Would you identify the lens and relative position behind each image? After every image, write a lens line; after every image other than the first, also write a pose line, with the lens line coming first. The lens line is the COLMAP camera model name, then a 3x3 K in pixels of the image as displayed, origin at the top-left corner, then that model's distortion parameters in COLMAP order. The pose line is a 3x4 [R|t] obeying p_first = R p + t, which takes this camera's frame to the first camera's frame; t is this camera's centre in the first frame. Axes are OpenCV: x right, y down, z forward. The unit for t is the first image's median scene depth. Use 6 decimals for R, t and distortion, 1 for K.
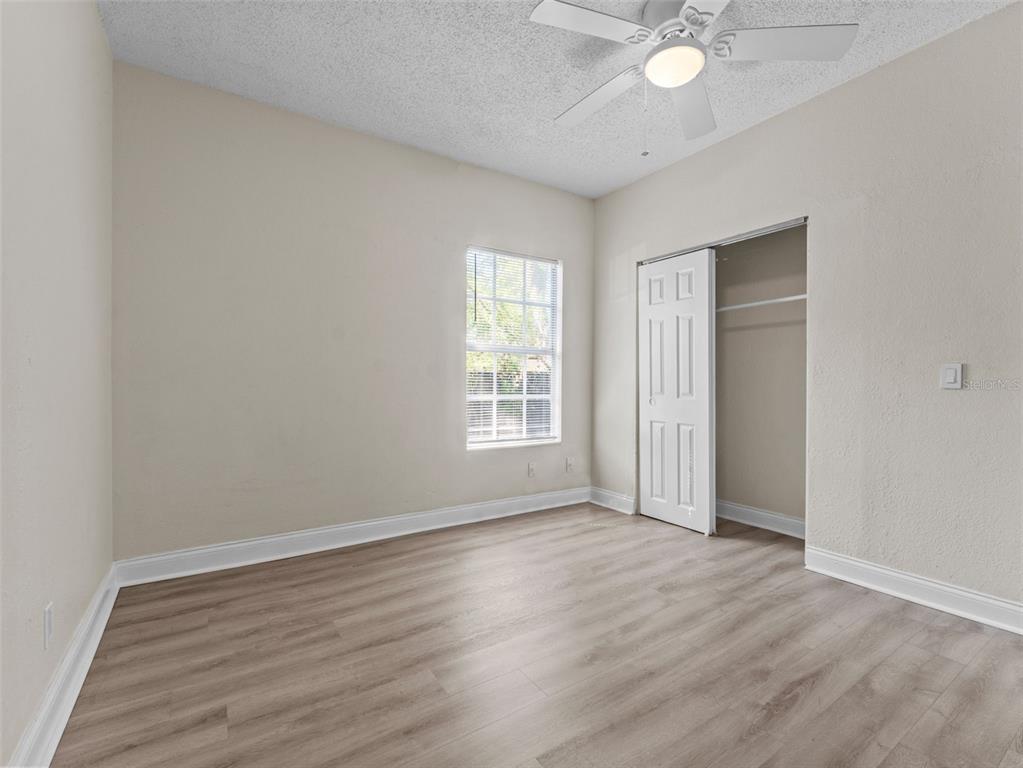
lens RADIAL K [[466.8, 0, 507.9], [0, 466.8, 370.2], [0, 0, 1]] dist [0.002670, 0.000030]
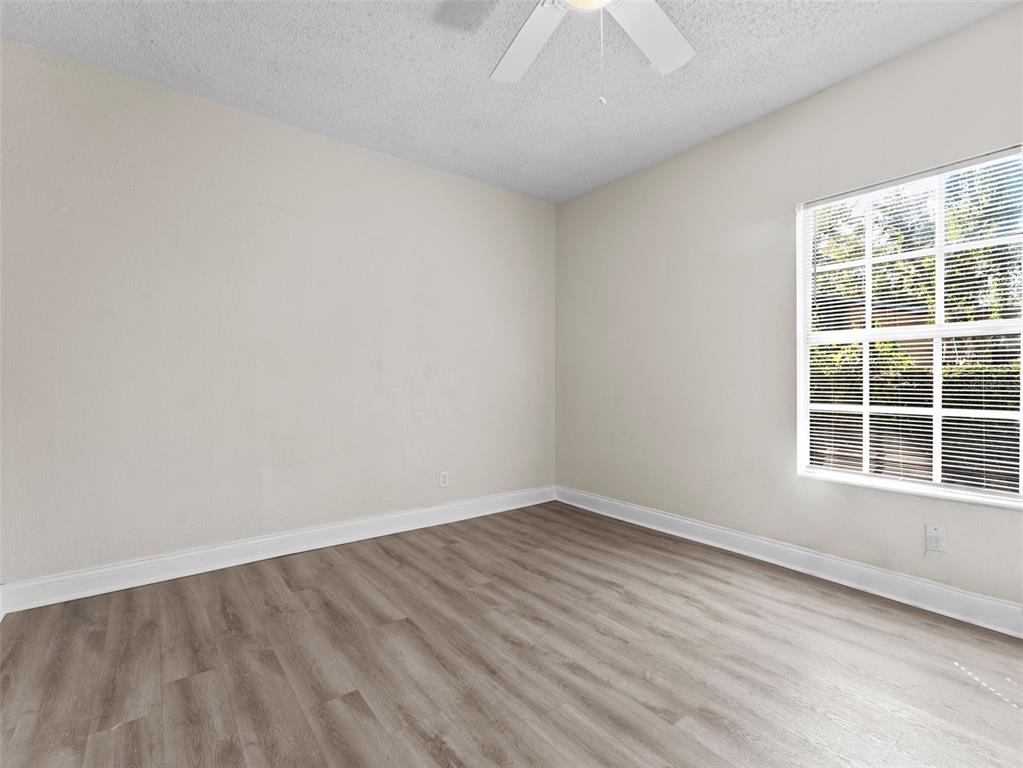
lens RADIAL K [[466.8, 0, 507.9], [0, 466.8, 370.2], [0, 0, 1]] dist [0.002670, 0.000030]
pose [[0.067070, -0.034592, -0.997148, 1.045730], [0.024449, 0.999156, -0.033018, 0.018985], [0.997449, -0.022165, 0.067859, 0.757306]]
